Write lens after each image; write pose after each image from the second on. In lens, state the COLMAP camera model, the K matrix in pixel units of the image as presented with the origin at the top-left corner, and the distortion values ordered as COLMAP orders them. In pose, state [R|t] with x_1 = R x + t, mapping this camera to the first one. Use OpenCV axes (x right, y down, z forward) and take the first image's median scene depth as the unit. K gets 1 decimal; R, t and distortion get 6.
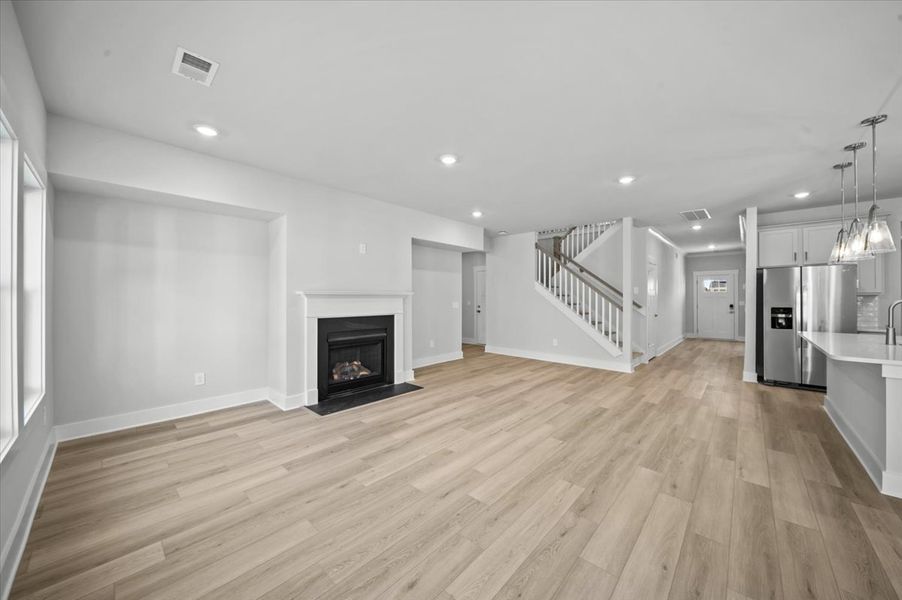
lens RADIAL K [[320.5, 0, 453.2], [0, 320.5, 298.5], [0, 0, 1]] dist [-0.000571, -0.000278]
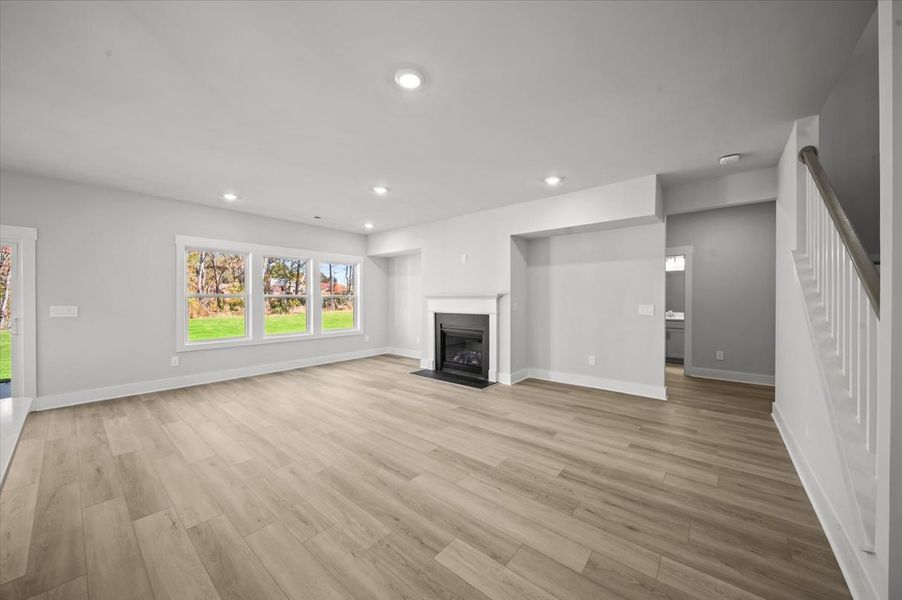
lens RADIAL K [[320.5, 0, 453.2], [0, 320.5, 298.5], [0, 0, 1]] dist [-0.000571, -0.000278]
pose [[0.051237, -0.001754, -0.998685, 1.069733], [-0.000081, 0.999998, -0.001760, -0.000212], [0.998687, 0.000171, 0.051236, 1.026455]]
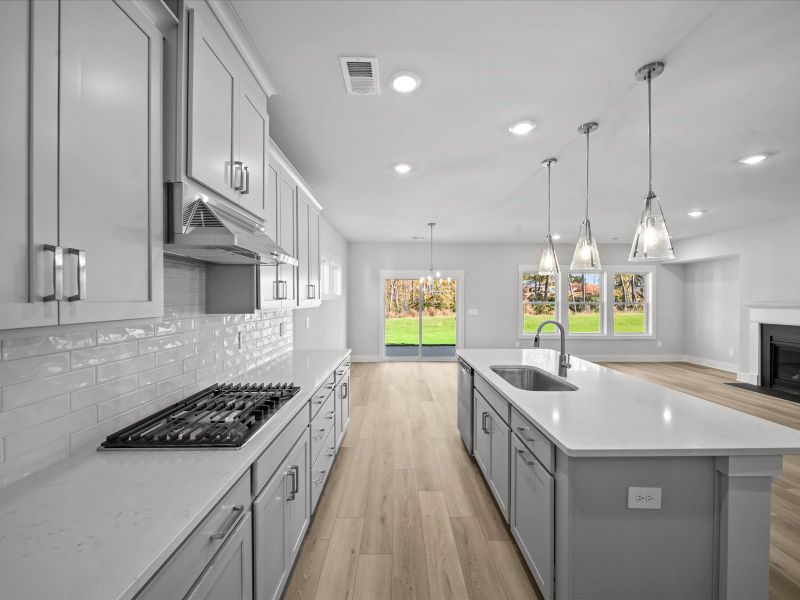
lens RADIAL K [[322.7, 0, 400.0], [0, 322.7, 300.0], [0, 0, 1]] dist [0.000301, -0.000036]
pose [[-0.729111, 0.000264, -0.684396, 1.648101], [-0.002140, 0.999994, 0.002666, -0.037261], [0.684392, 0.003408, -0.729106, 0.967574]]
